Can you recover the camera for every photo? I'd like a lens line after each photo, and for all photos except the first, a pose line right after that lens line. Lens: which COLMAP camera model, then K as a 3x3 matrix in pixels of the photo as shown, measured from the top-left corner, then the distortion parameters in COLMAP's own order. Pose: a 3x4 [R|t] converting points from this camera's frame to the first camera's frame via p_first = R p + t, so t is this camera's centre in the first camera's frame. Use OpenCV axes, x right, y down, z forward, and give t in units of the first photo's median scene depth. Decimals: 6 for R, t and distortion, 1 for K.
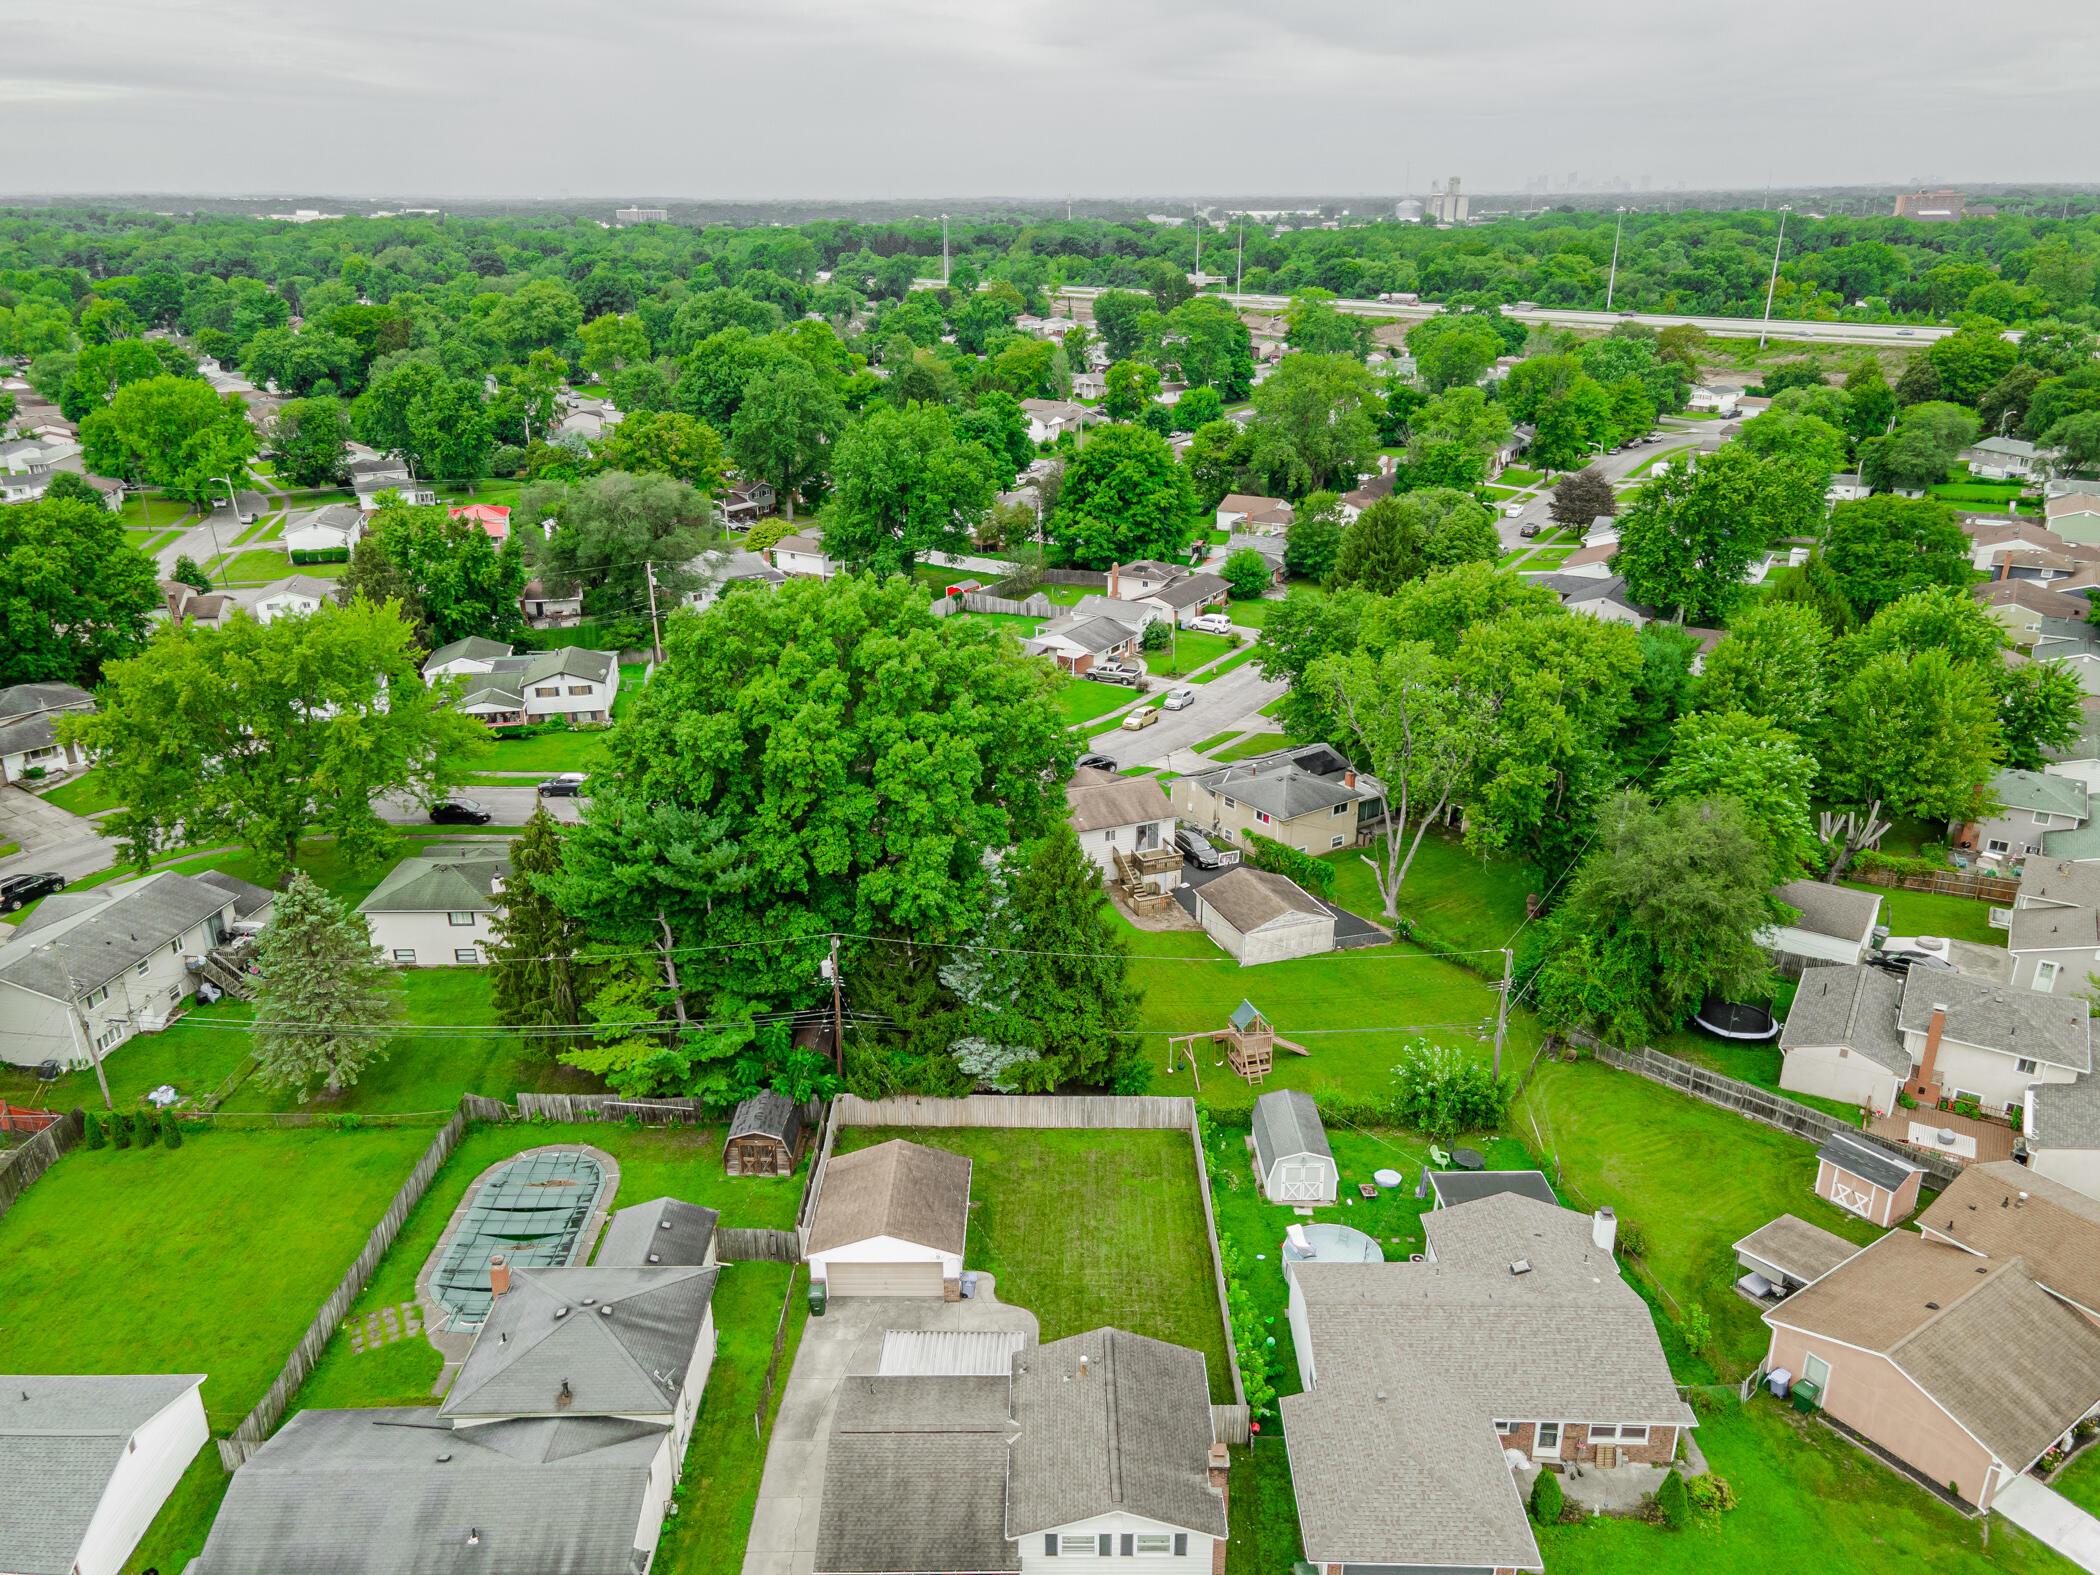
lens RADIAL K [[1537.9, 0, 1049.7], [0, 1537.9, 791.6], [0, 0, 1]] dist [0.022323, 0.042905]
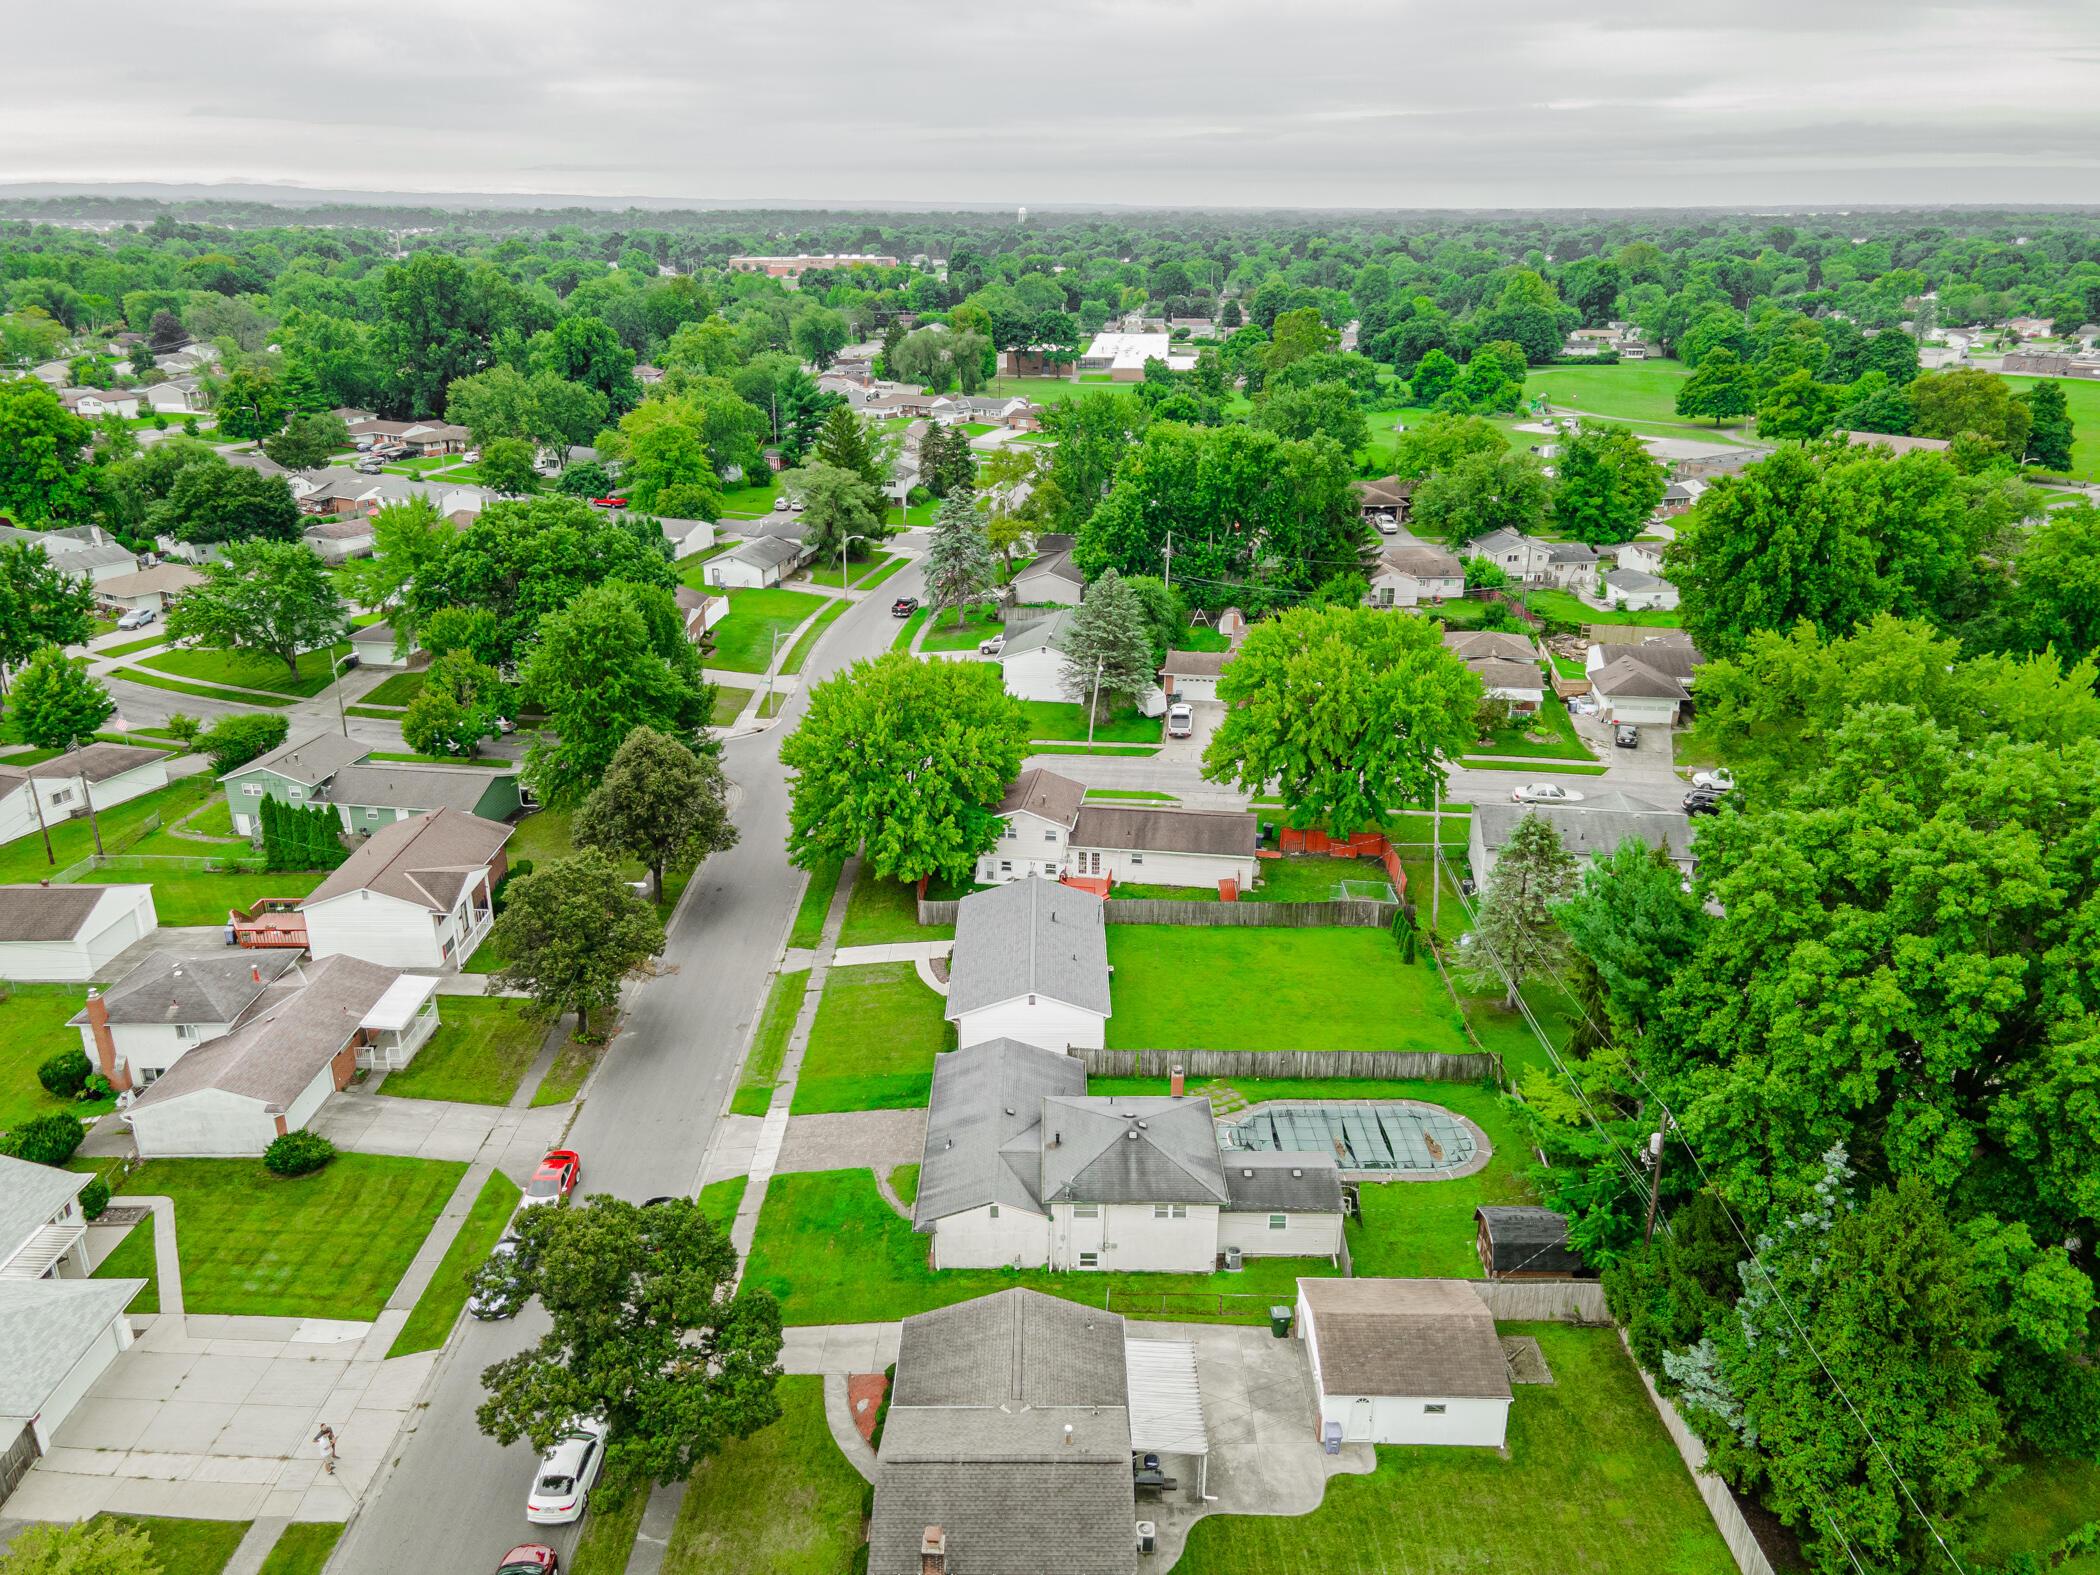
lens RADIAL K [[1537.9, 0, 1049.7], [0, 1537.9, 791.6], [0, 0, 1]] dist [0.022323, 0.042905]
pose [[0.001509, 0.354134, -0.935193, 0.569553], [-0.363355, 0.871469, 0.329417, -0.206206], [0.931649, 0.339310, 0.129992, 0.544524]]
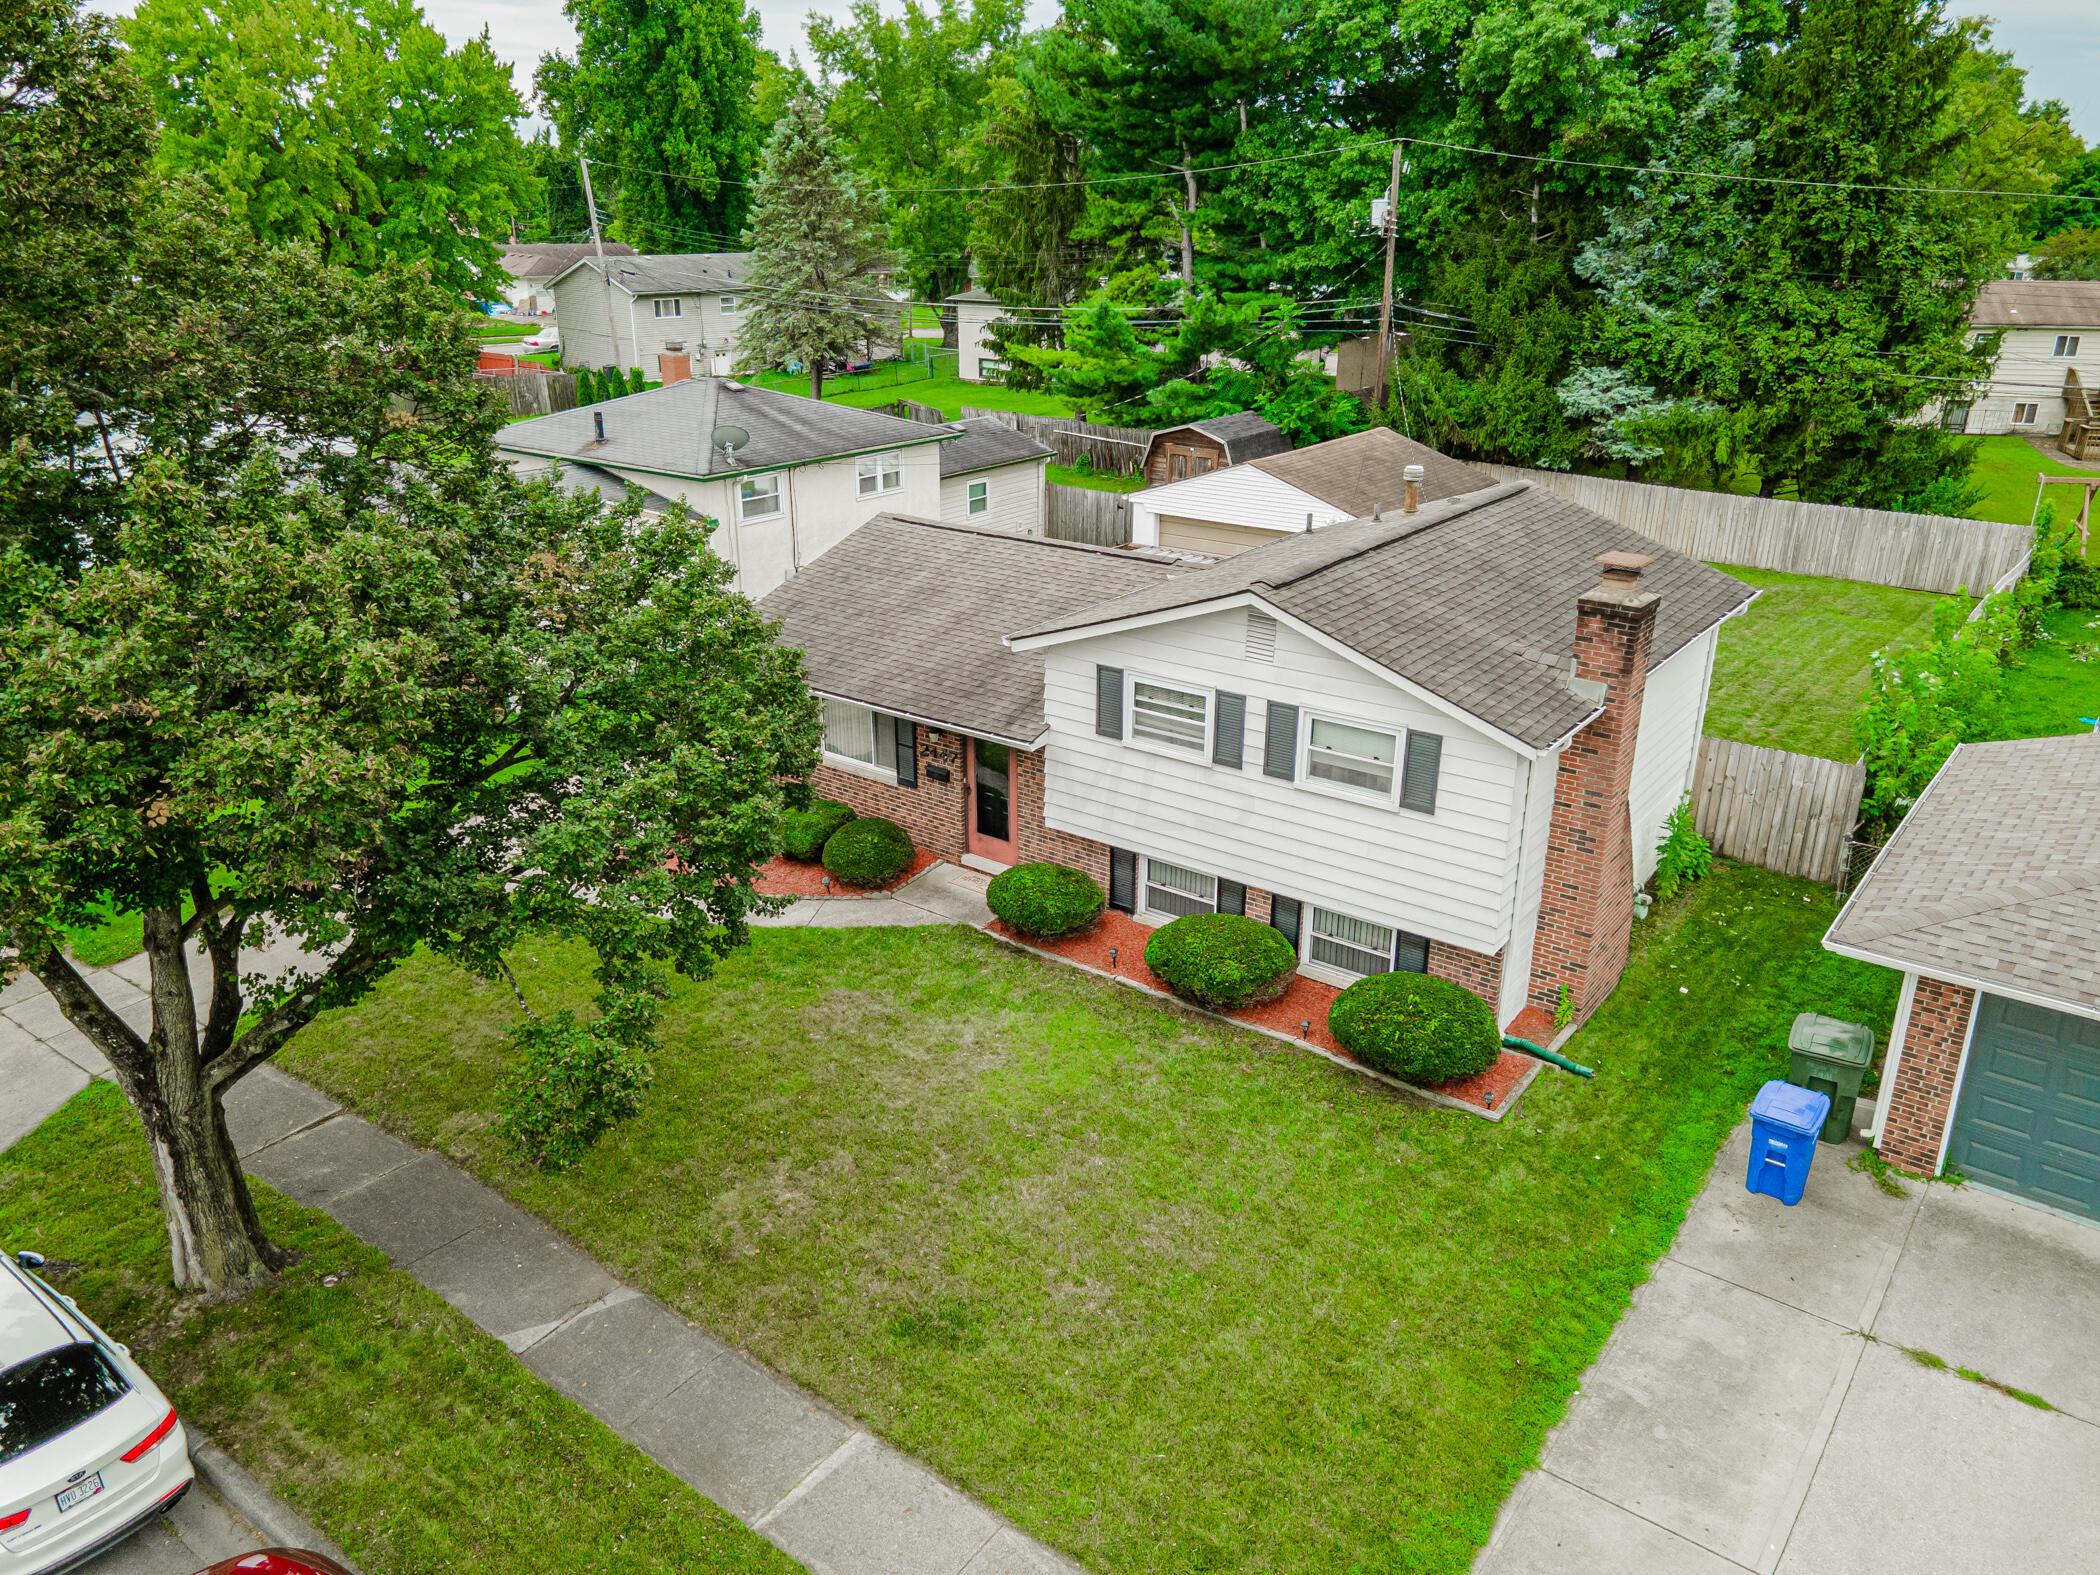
lens RADIAL K [[1537.9, 0, 1049.7], [0, 1537.9, 791.6], [0, 0, 1]] dist [0.022323, 0.042905]
pose [[0.798433, 0.220308, -0.560329, 0.143406], [-0.218132, 0.973271, 0.071843, 0.327638], [0.561180, 0.064864, 0.825148, 0.455386]]
